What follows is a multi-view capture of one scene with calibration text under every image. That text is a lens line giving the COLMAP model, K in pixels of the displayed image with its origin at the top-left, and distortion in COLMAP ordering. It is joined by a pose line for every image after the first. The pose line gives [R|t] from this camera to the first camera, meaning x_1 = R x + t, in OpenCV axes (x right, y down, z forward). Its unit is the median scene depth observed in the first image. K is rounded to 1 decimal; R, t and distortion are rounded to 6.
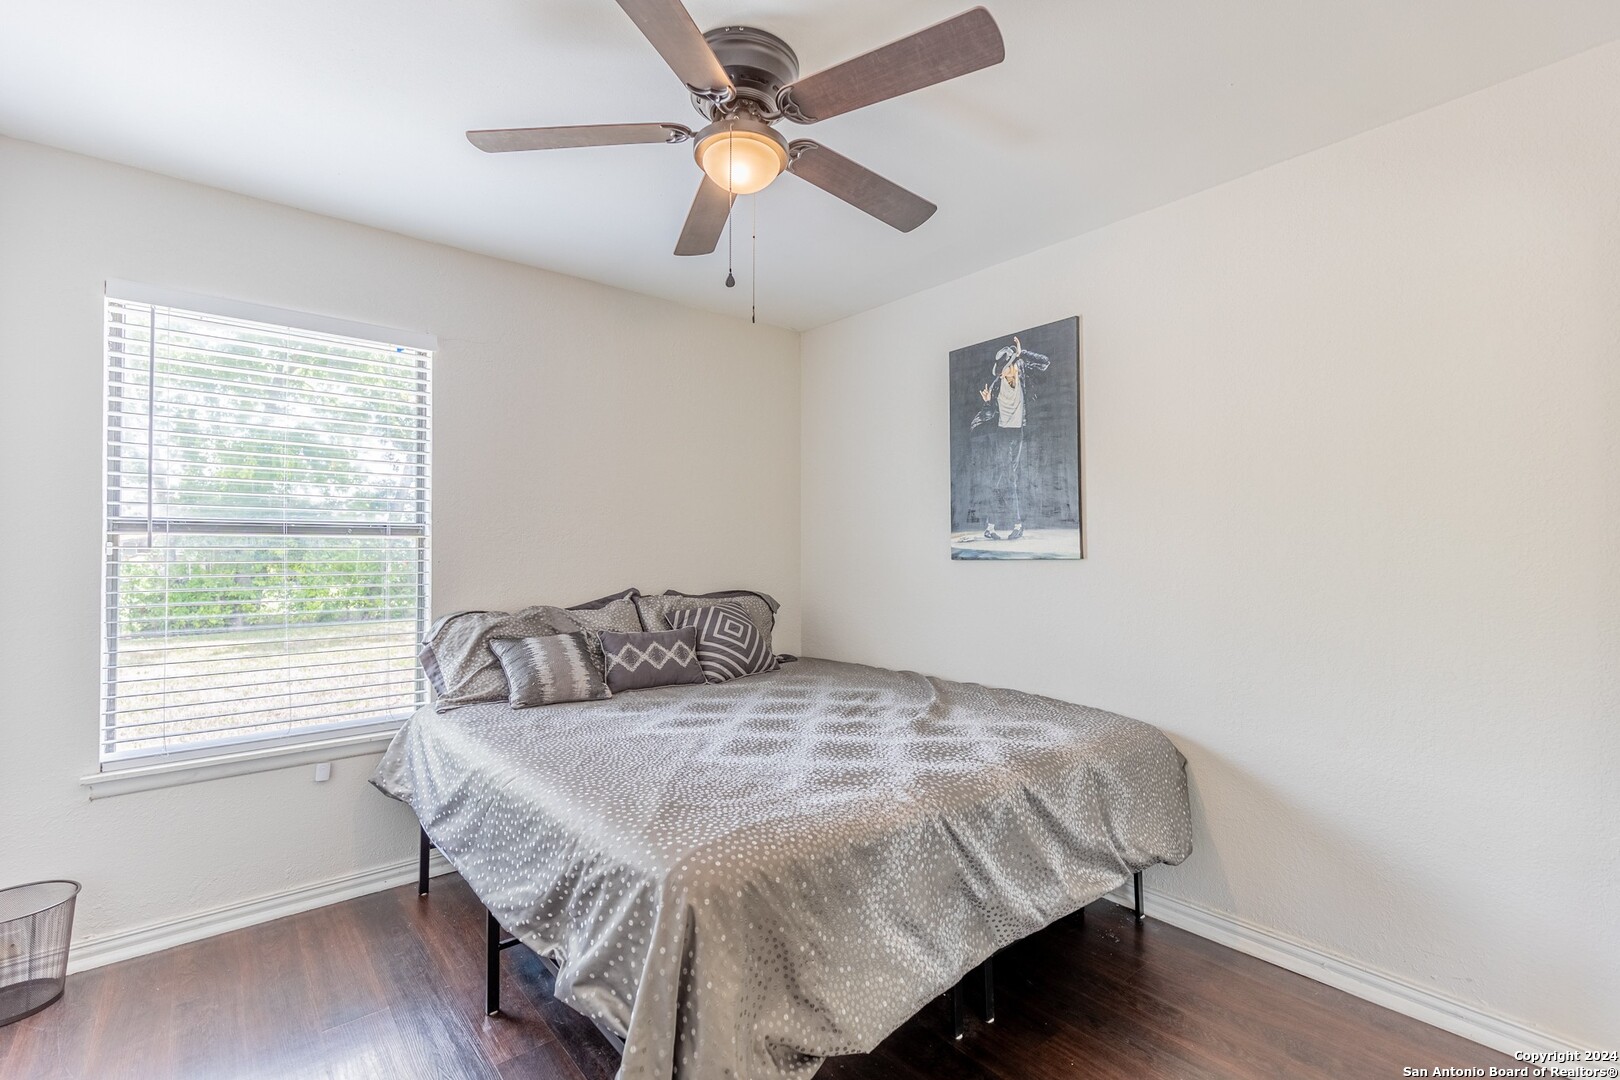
lens RADIAL K [[739.8, 0, 813.4], [0, 739.8, 535.5], [0, 0, 1]] dist [0.008936, -0.000702]
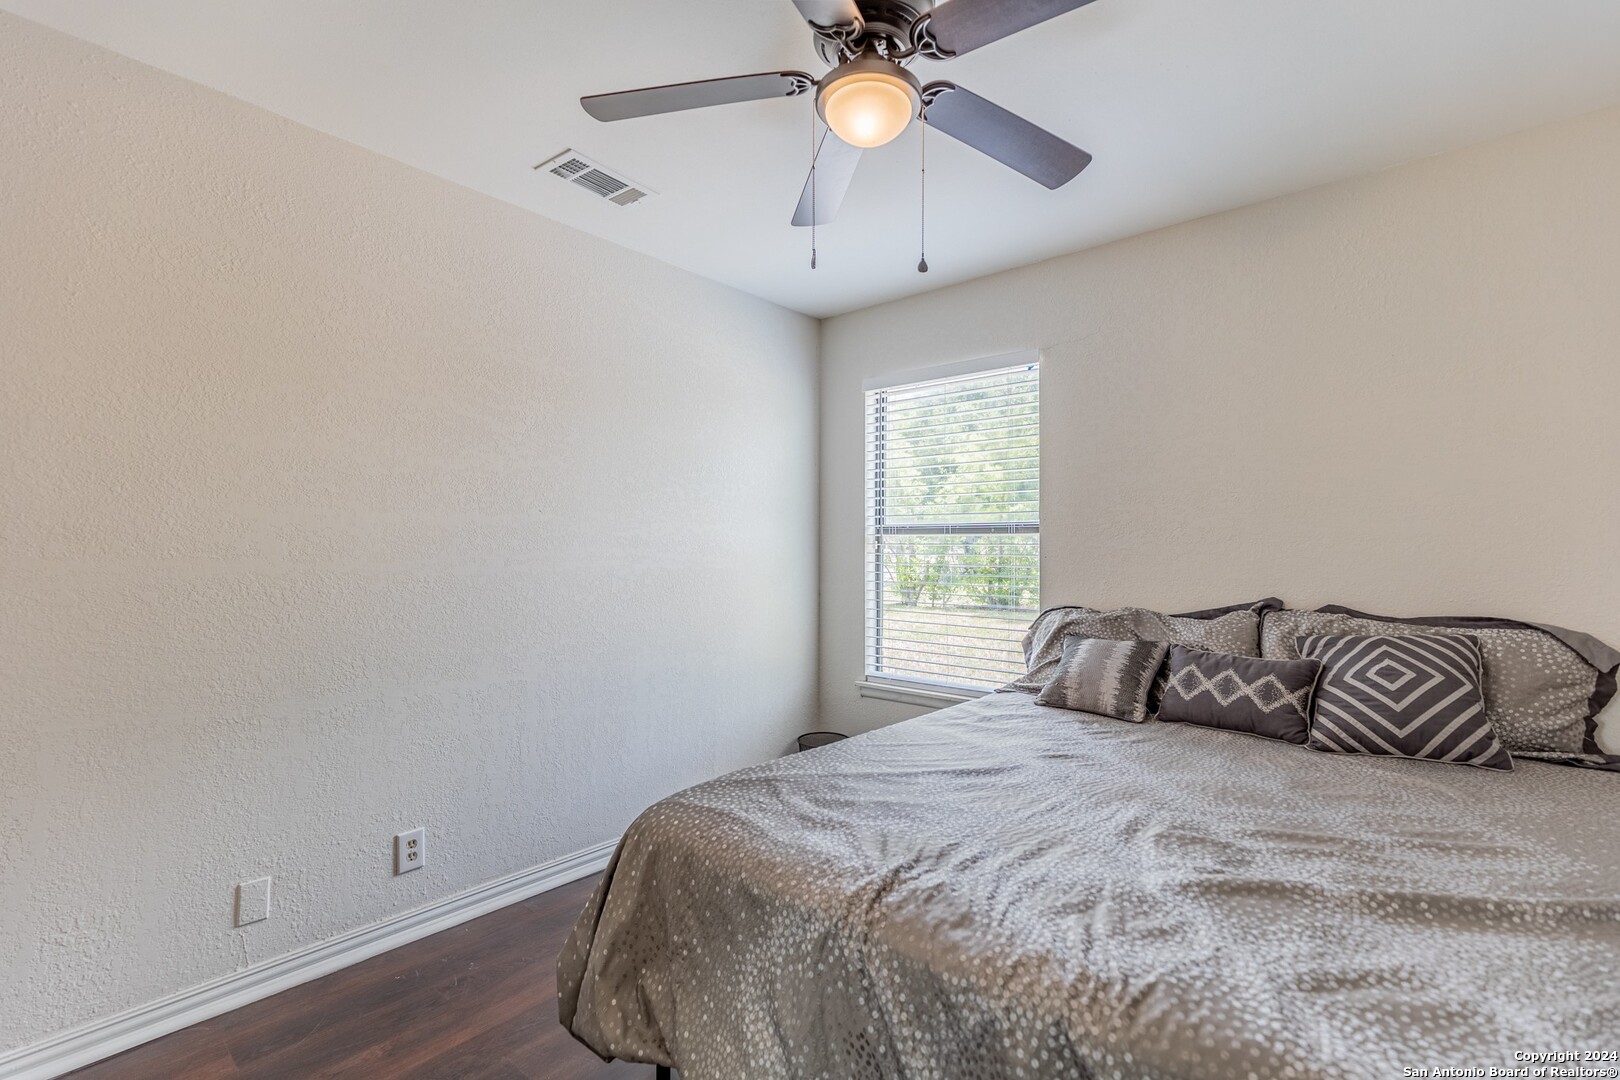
lens RADIAL K [[739.8, 0, 813.4], [0, 739.8, 535.5], [0, 0, 1]] dist [0.008936, -0.000702]
pose [[0.136506, -0.015391, -0.990520, 0.442049], [0.018087, 0.999751, -0.013042, 0.010946], [0.990474, -0.016135, 0.136750, 0.457370]]
